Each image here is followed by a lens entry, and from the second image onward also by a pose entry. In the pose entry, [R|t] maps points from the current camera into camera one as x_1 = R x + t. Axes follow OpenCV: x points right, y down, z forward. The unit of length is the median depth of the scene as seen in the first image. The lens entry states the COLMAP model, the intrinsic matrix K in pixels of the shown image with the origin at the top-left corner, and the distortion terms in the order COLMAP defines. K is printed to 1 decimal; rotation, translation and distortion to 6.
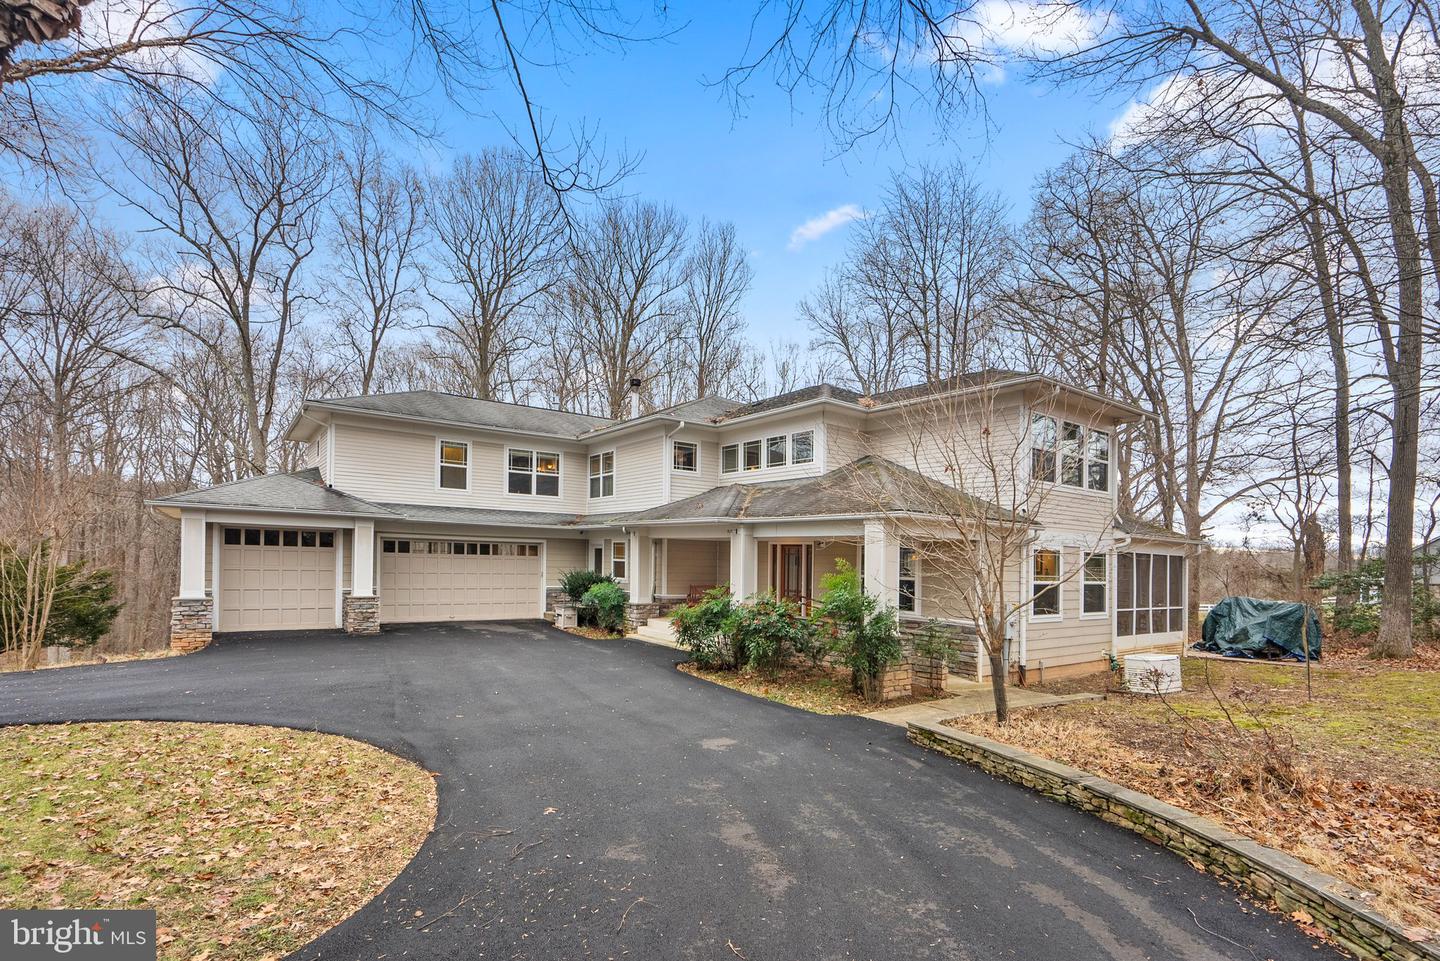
lens RADIAL K [[674.1, 0, 717.2], [0, 674.1, 550.2], [0, 0, 1]] dist [-0.003196, -0.001122]
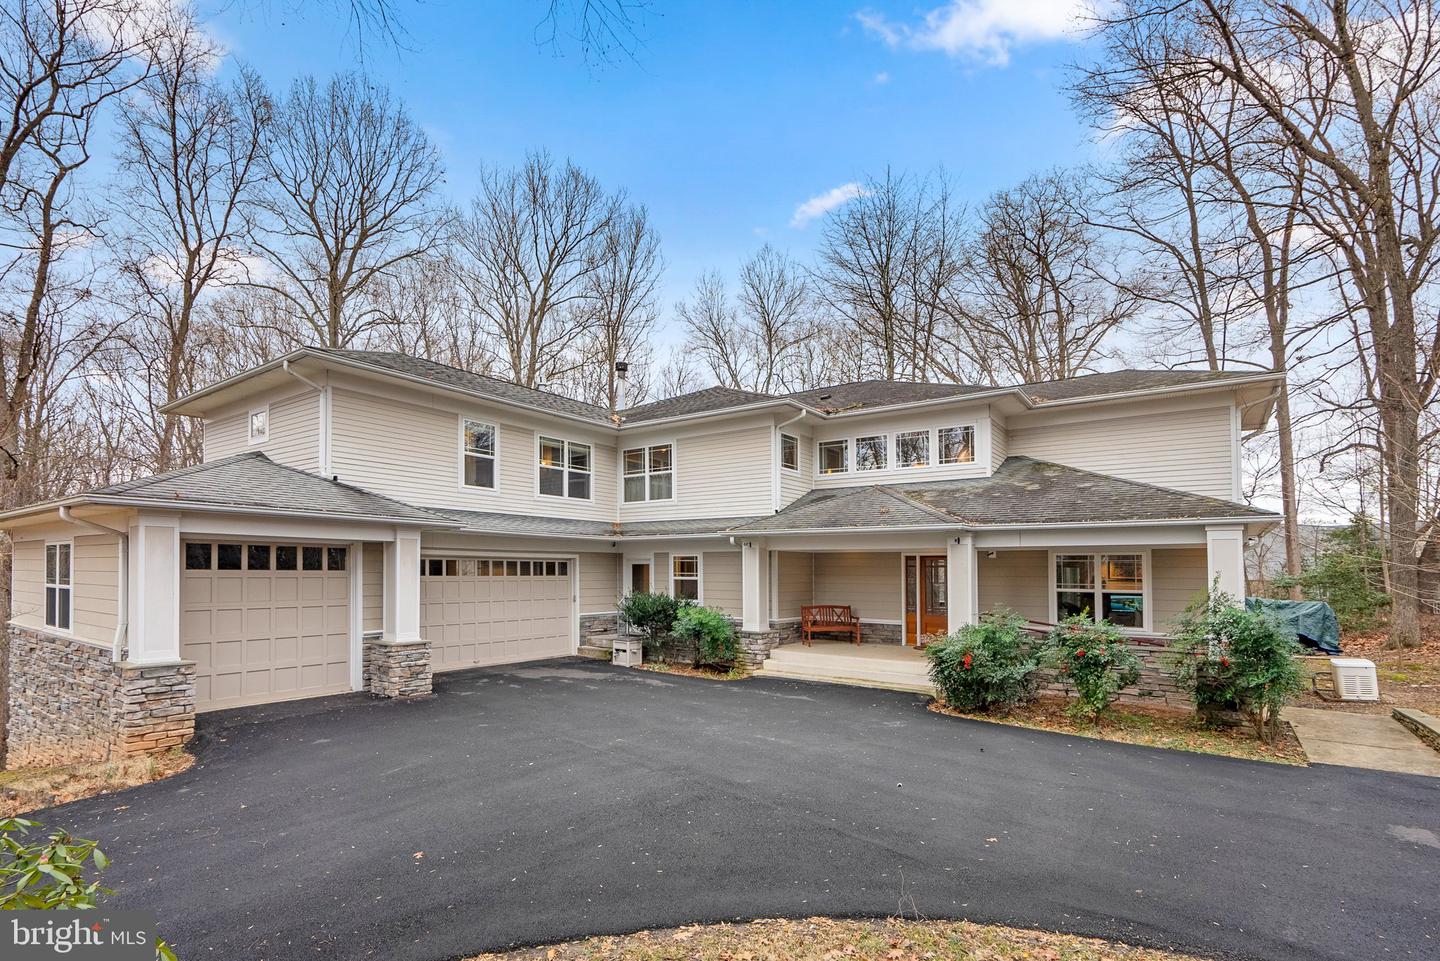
lens RADIAL K [[676.0, 0, 720.6], [0, 676.0, 553.5], [0, 0, 1]] dist [-0.002344, -0.000348]
pose [[0.952234, -0.013821, 0.305058, -0.399456], [0.017460, 0.999805, -0.009202, -0.007834], [-0.304871, 0.014089, 0.952289, 0.237229]]
